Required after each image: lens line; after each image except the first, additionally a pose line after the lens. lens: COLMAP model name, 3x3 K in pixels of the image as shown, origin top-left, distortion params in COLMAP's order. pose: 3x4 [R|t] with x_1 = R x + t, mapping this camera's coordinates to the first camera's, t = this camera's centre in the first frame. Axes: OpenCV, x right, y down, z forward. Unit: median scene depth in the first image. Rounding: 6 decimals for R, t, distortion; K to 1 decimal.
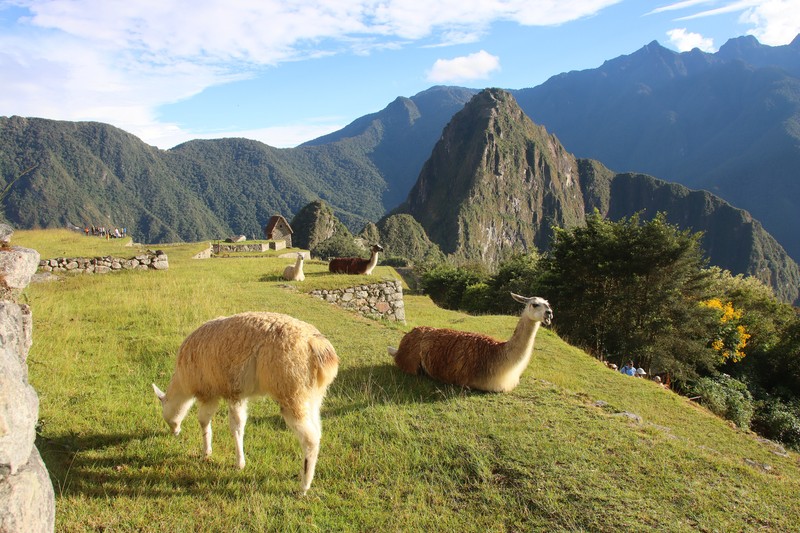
lens RADIAL K [[696.1, 0, 400.0], [0, 696.1, 266.5], [0, 0, 1]] dist [-0.072499, 0.000323]
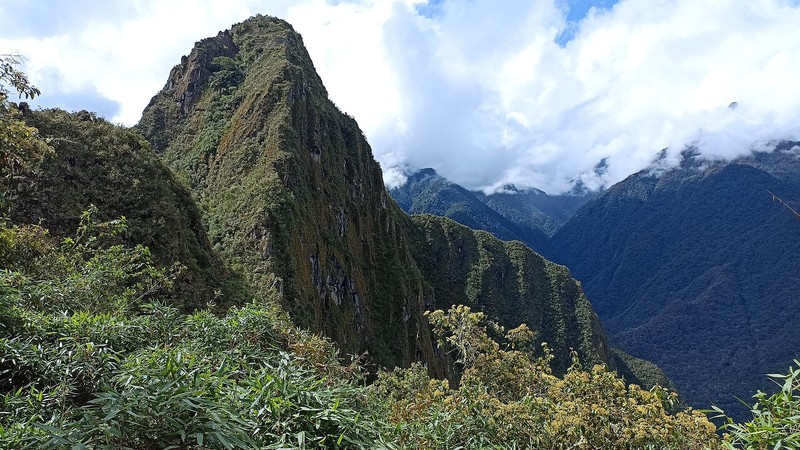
lens RADIAL K [[583.7, 0, 400.0], [0, 583.7, 225.0], [0, 0, 1]] dist [0.069404, 0.000959]
pose [[0.850962, 0.067524, 0.520869, -0.009651], [0.050412, 0.976623, -0.208966, 0.000845], [-0.522803, 0.204080, 0.827664, 0.630305]]
